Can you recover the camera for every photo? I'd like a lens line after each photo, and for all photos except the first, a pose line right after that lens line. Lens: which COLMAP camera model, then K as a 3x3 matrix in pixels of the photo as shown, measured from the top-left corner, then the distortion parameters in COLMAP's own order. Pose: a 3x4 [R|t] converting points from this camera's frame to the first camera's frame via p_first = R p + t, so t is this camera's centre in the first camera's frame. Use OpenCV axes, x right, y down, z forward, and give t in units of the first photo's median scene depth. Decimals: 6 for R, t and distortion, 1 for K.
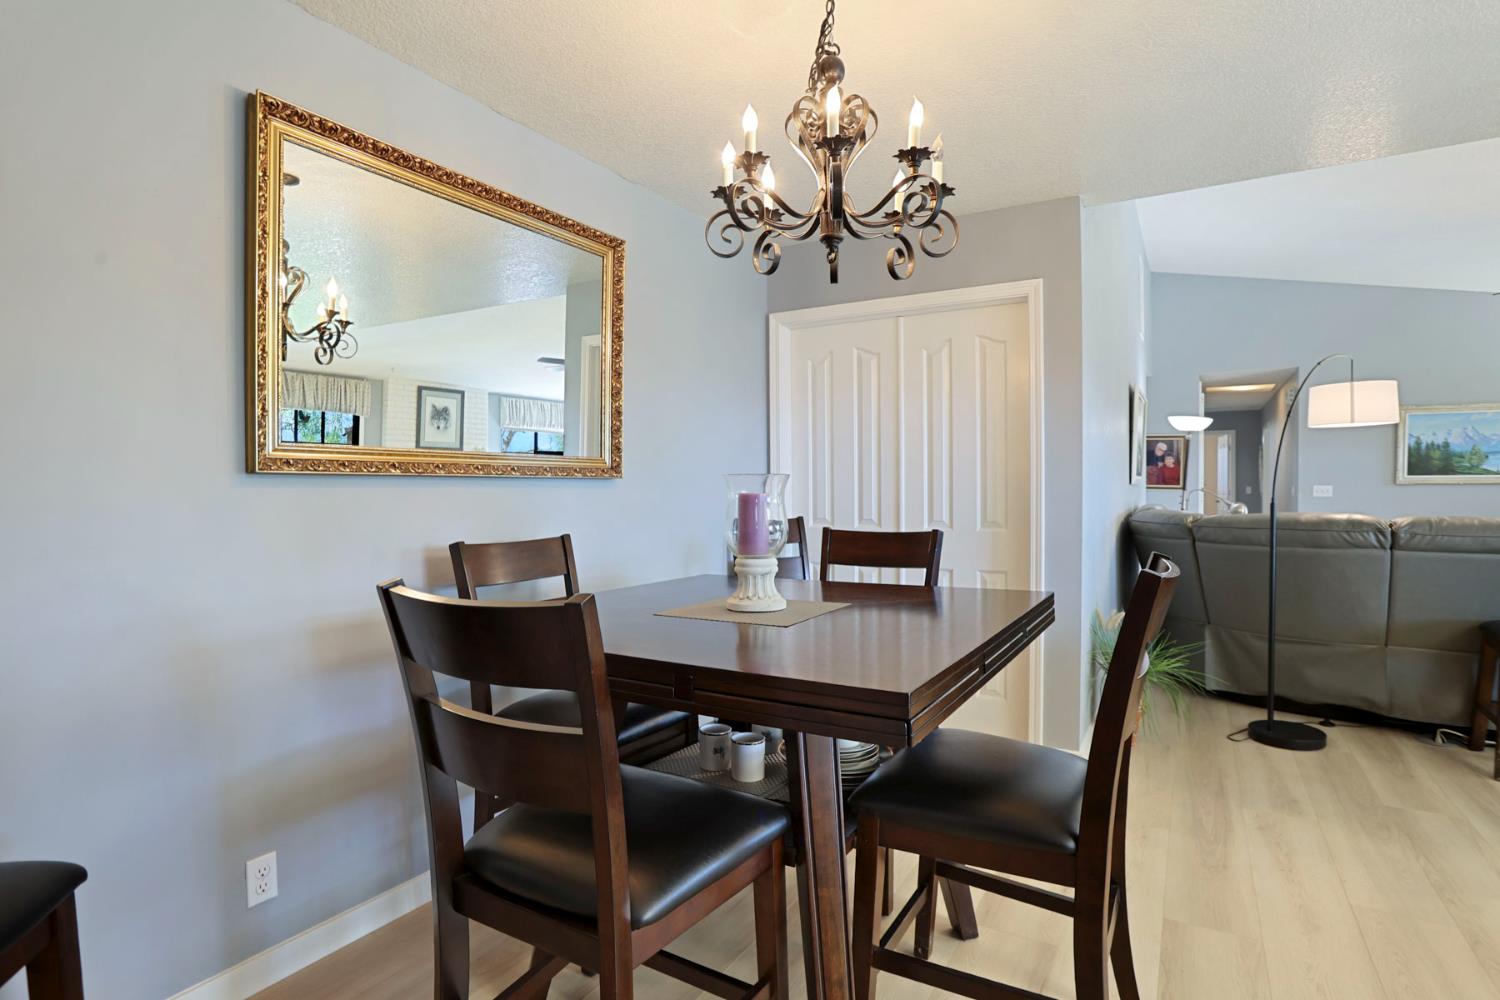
lens RADIAL K [[727.8, 0, 756.6], [0, 727.8, 495.1], [0, 0, 1]] dist [-0.021156, 0.000772]
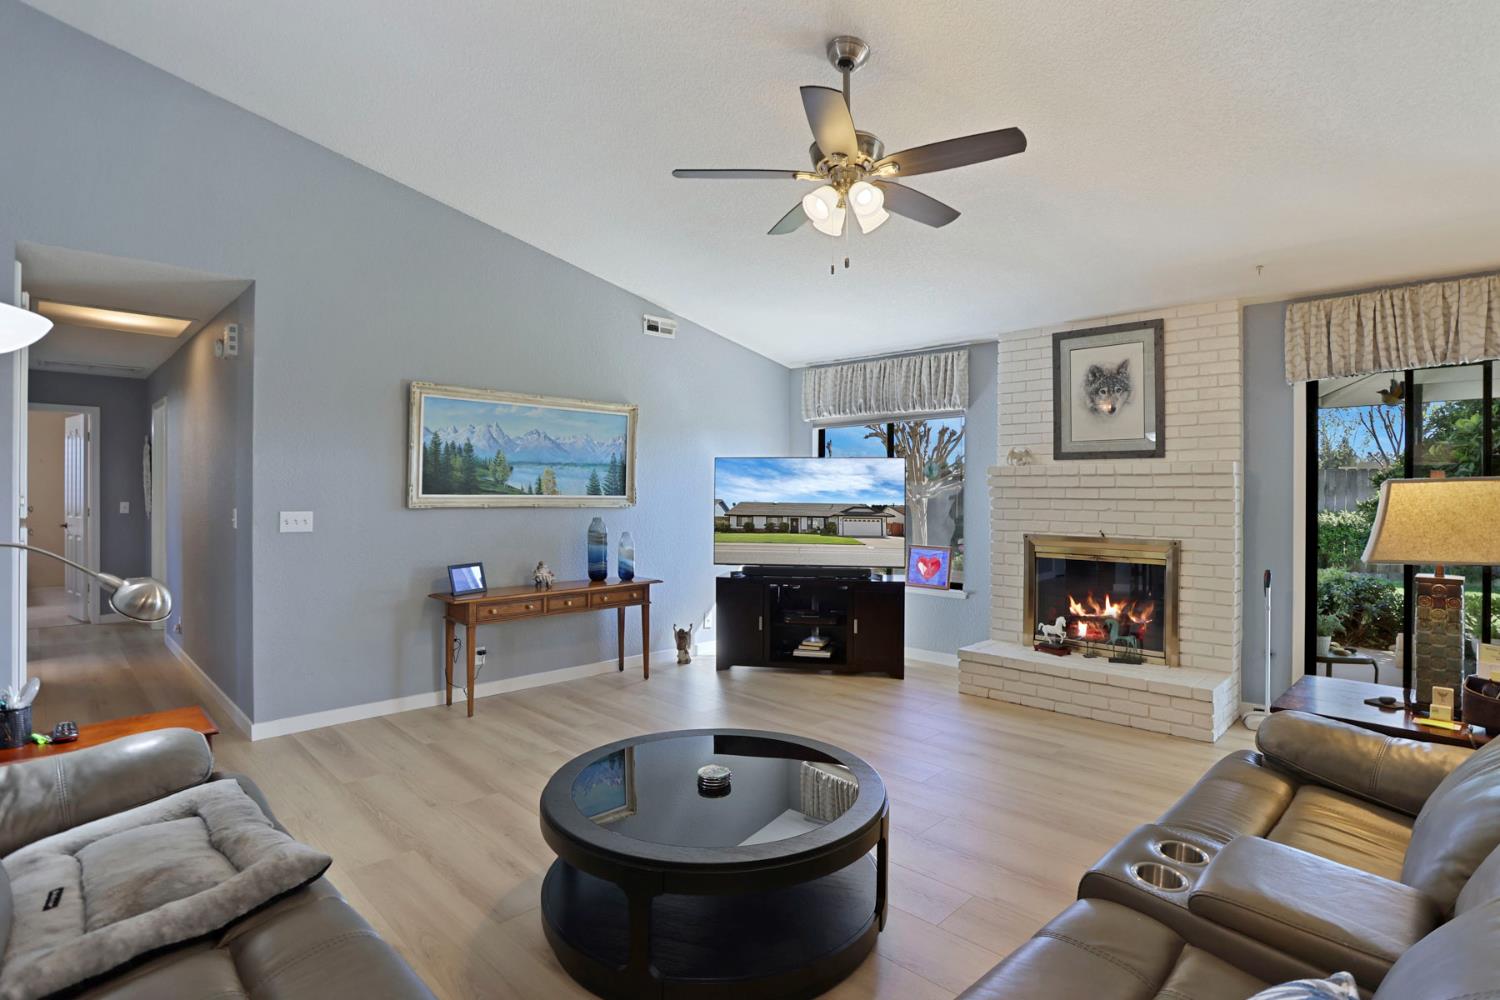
lens RADIAL K [[774.0, 0, 746.9], [0, 774.0, 492.3], [0, 0, 1]] dist [-0.001267, 0.000353]
pose [[0.273099, 0.003304, 0.961980, 0.347456], [0.001839, 0.999990, -0.003957, -0.026326], [-0.961984, 0.002849, 0.273090, 0.556855]]
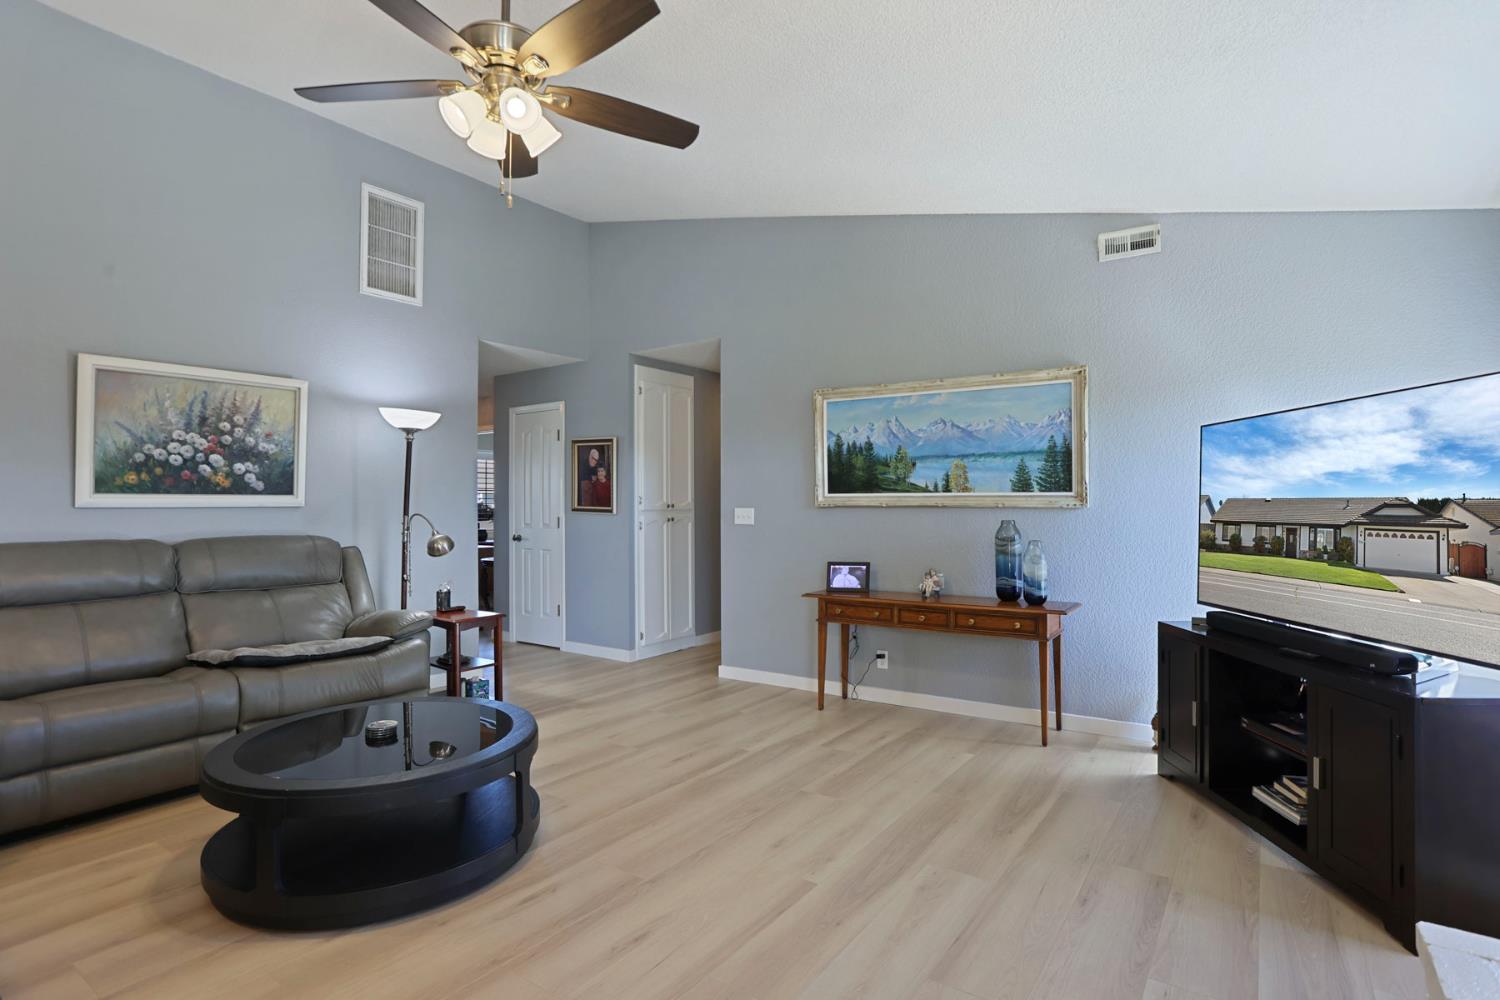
lens RADIAL K [[743.1, 0, 750.0], [0, 743.1, 500.0], [0, 0, 1]] dist [-0.062744, 0.001314]
pose [[0.996857, 0.000417, -0.079223, 0.911308], [-0.001802, 0.999847, -0.017407, -0.009295], [0.079204, 0.017495, 0.996705, 0.313464]]
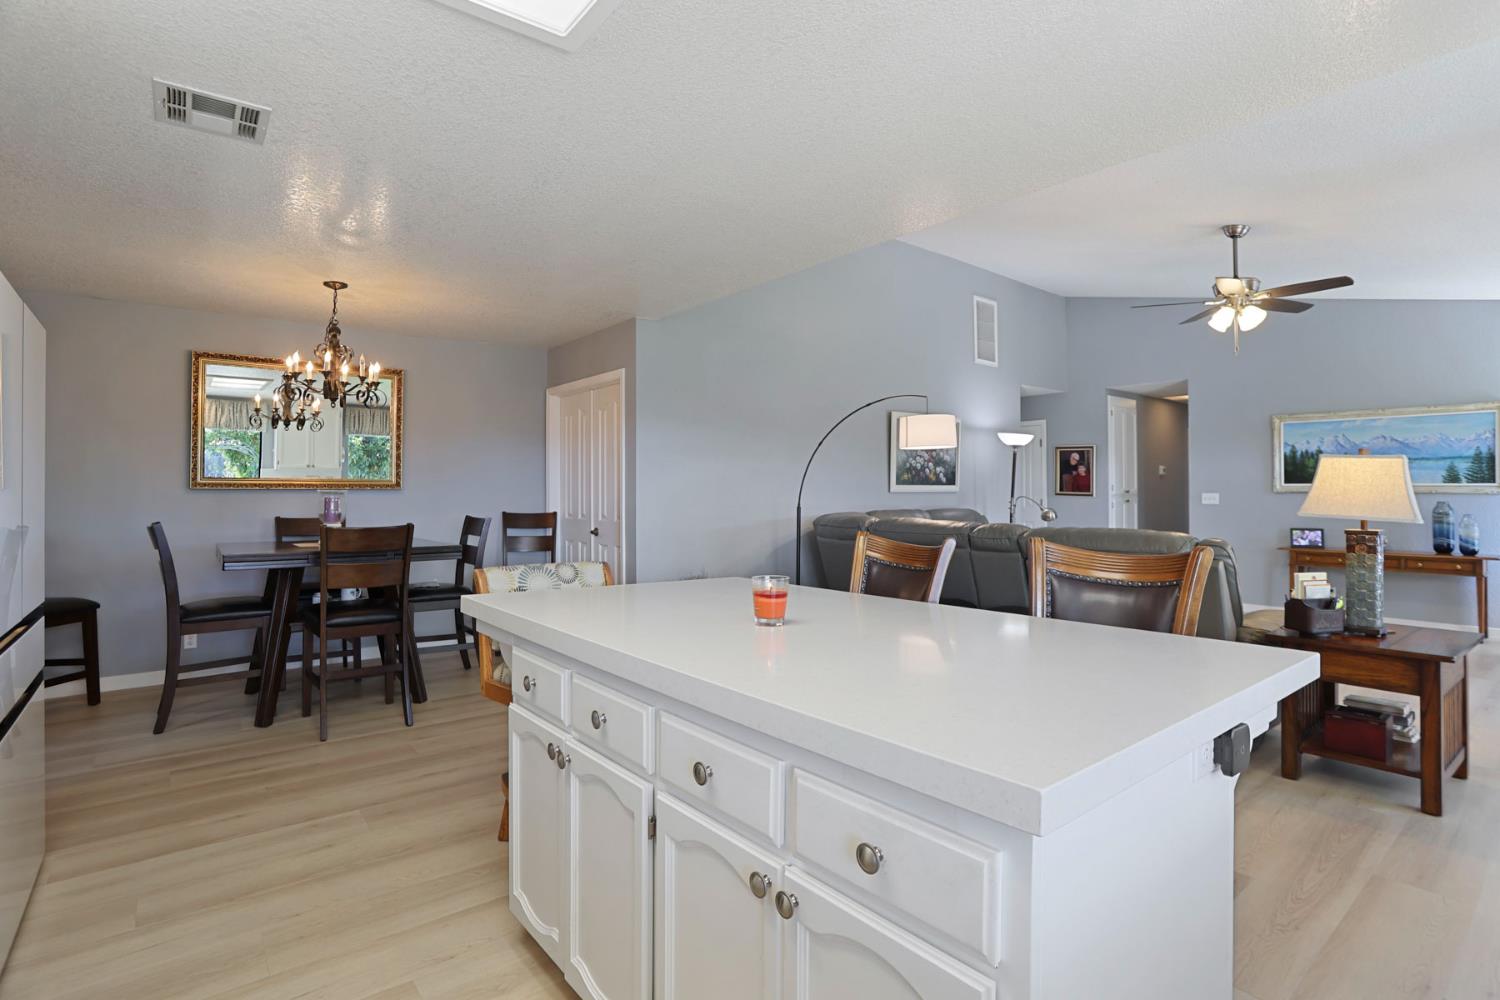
lens RADIAL K [[736.0, 0, 754.4], [0, 736.0, 484.5], [0, 0, 1]] dist [-0.059435, 0.024148]
pose [[0.939444, -0.000345, -0.342701, 0.567456], [-0.006046, 0.999827, -0.017579, -0.004044], [0.342648, 0.018587, 0.939280, -0.207509]]
